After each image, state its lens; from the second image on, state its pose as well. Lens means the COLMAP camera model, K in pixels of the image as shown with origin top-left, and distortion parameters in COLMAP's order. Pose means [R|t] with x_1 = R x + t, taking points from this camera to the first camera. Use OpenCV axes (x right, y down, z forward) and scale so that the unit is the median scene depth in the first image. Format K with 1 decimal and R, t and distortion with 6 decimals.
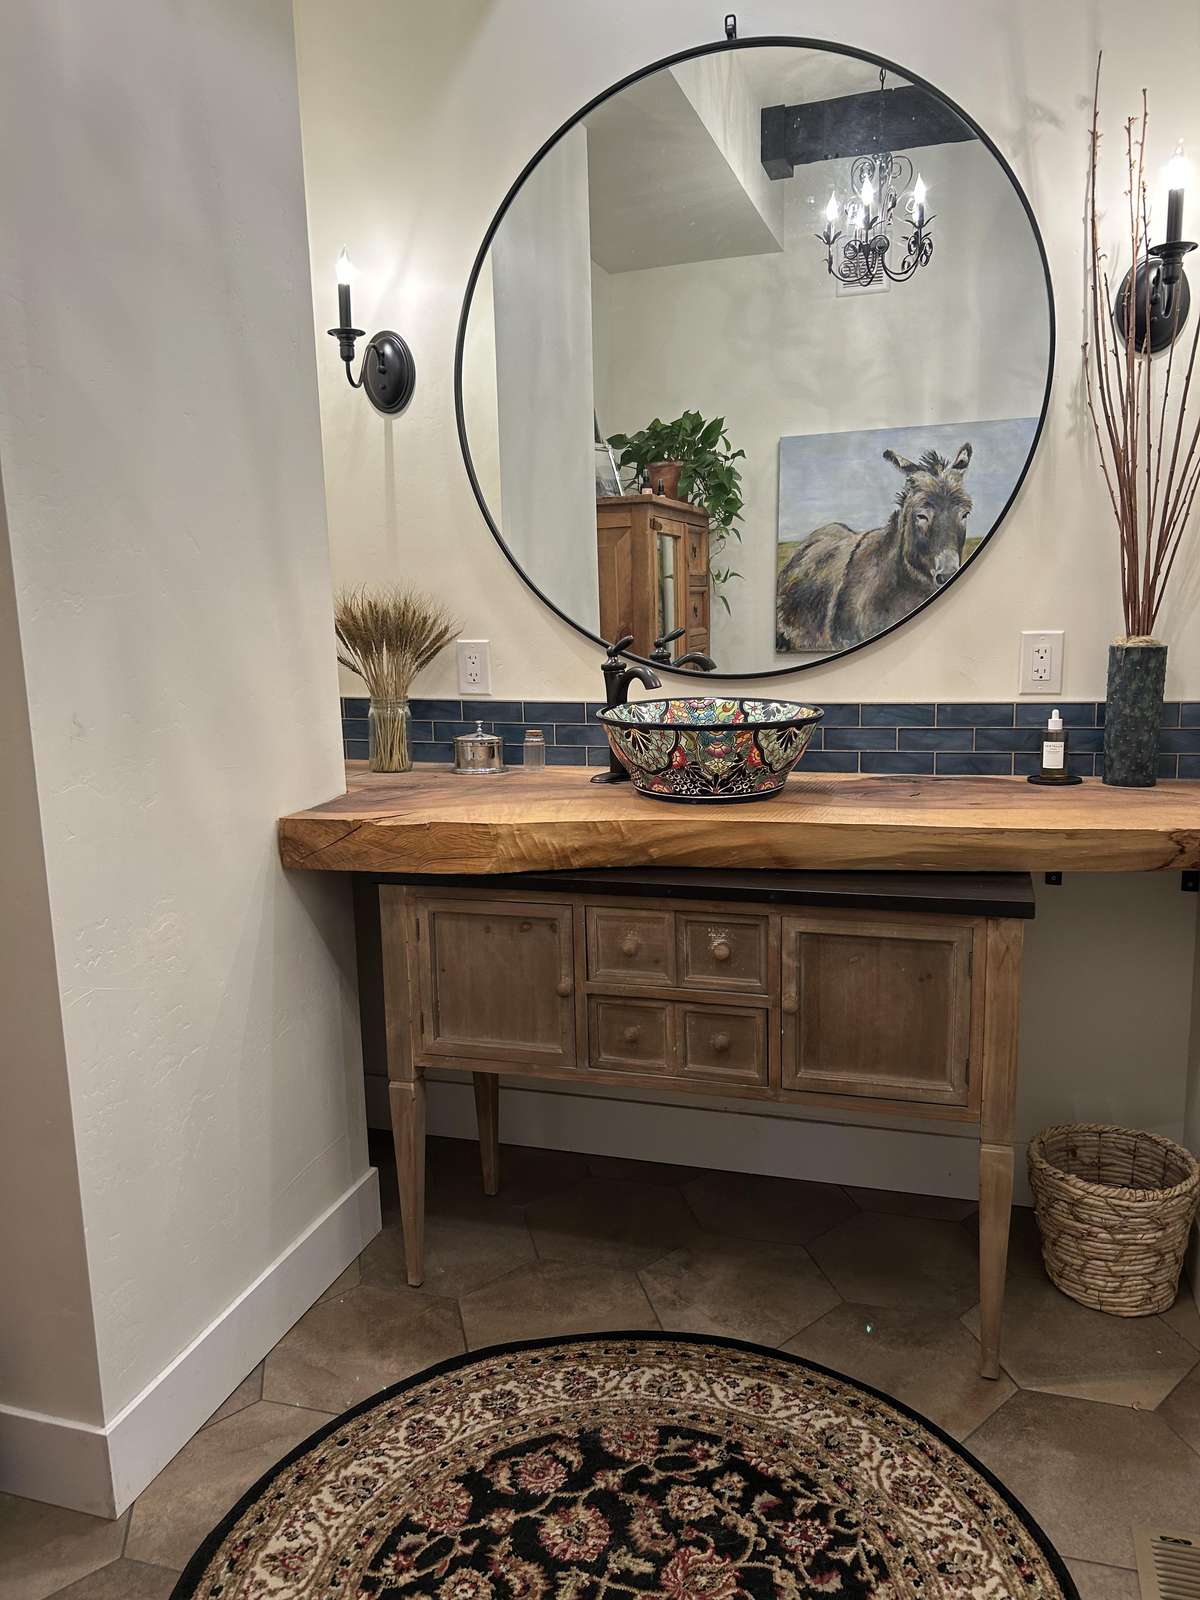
lens RADIAL K [[1199.7, 0, 600.0], [0, 1199.7, 800.0], [0, 0, 1]] dist [0.094881, -0.142697]
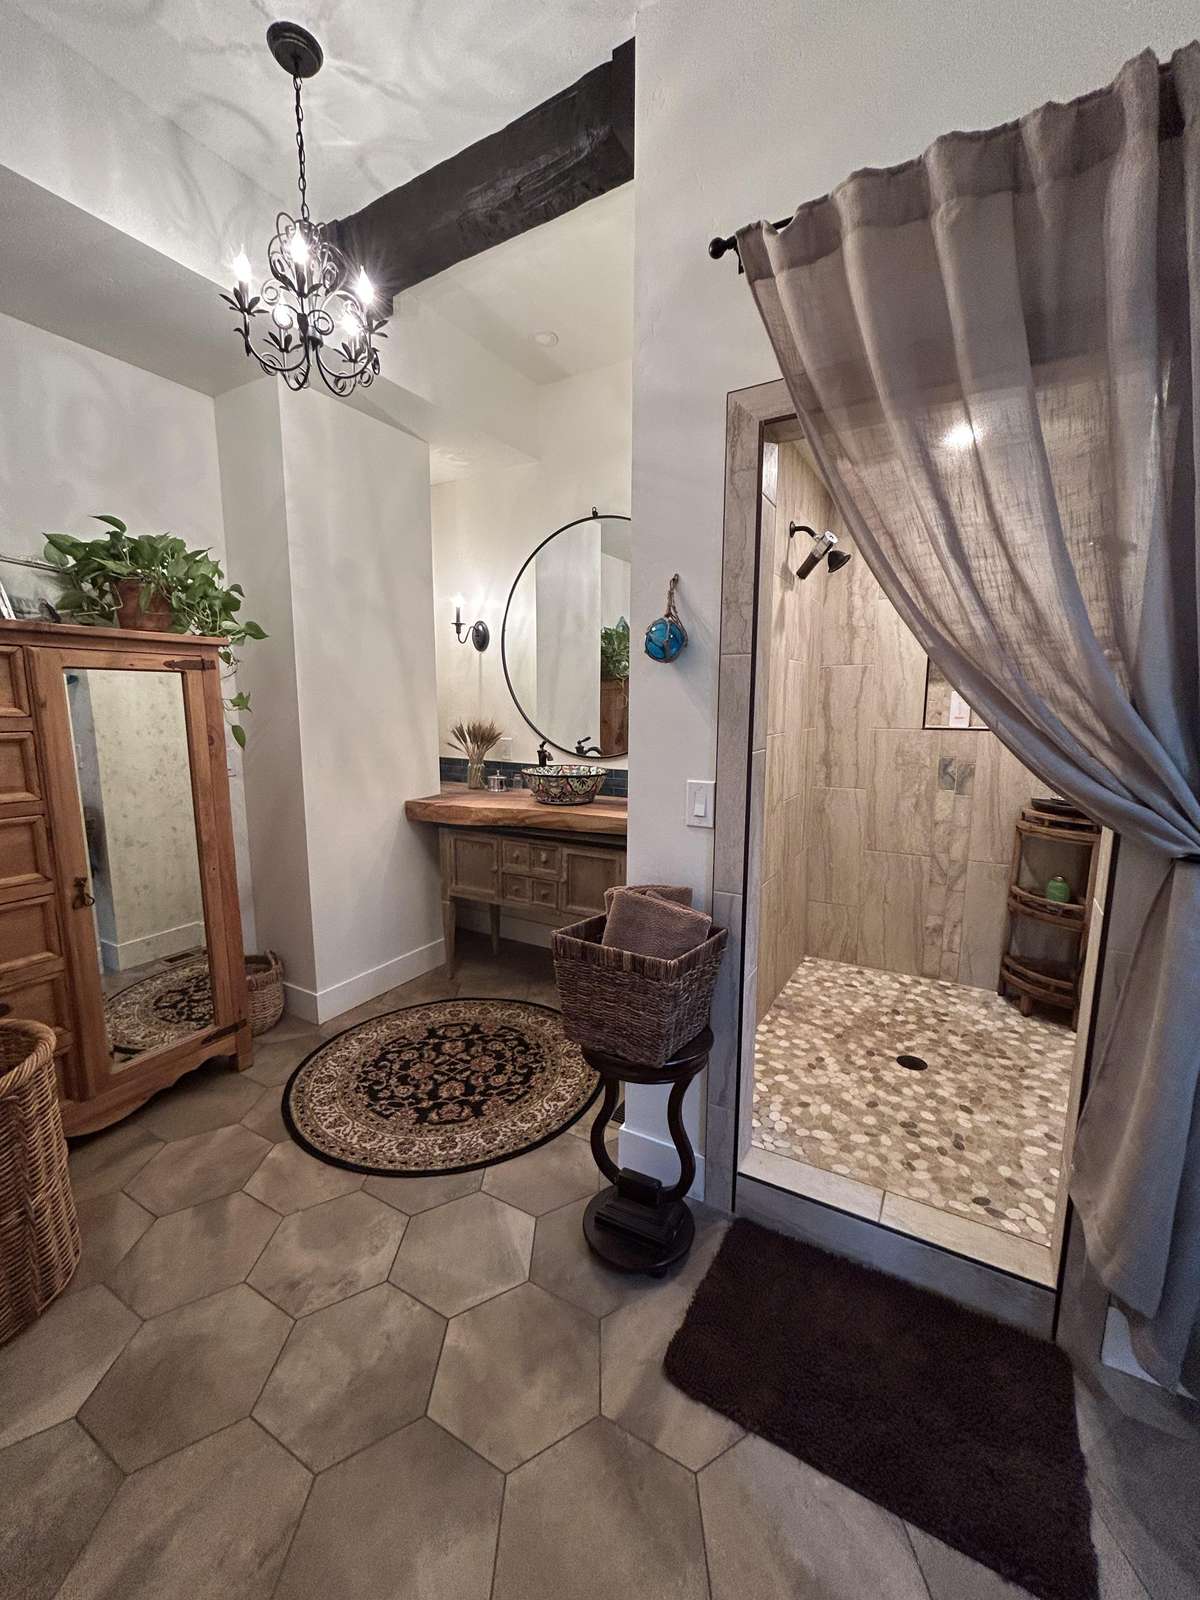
lens RADIAL K [[646.5, 0, 600.0], [0, 646.5, 800.0], [0, 0, 1]] dist [0.001289, 0.000202]
pose [[0.974454, 0.061183, -0.216091, 0.501264], [-0.066501, 0.997634, -0.017422, 0.009763], [0.214514, 0.031347, 0.976218, -0.370303]]
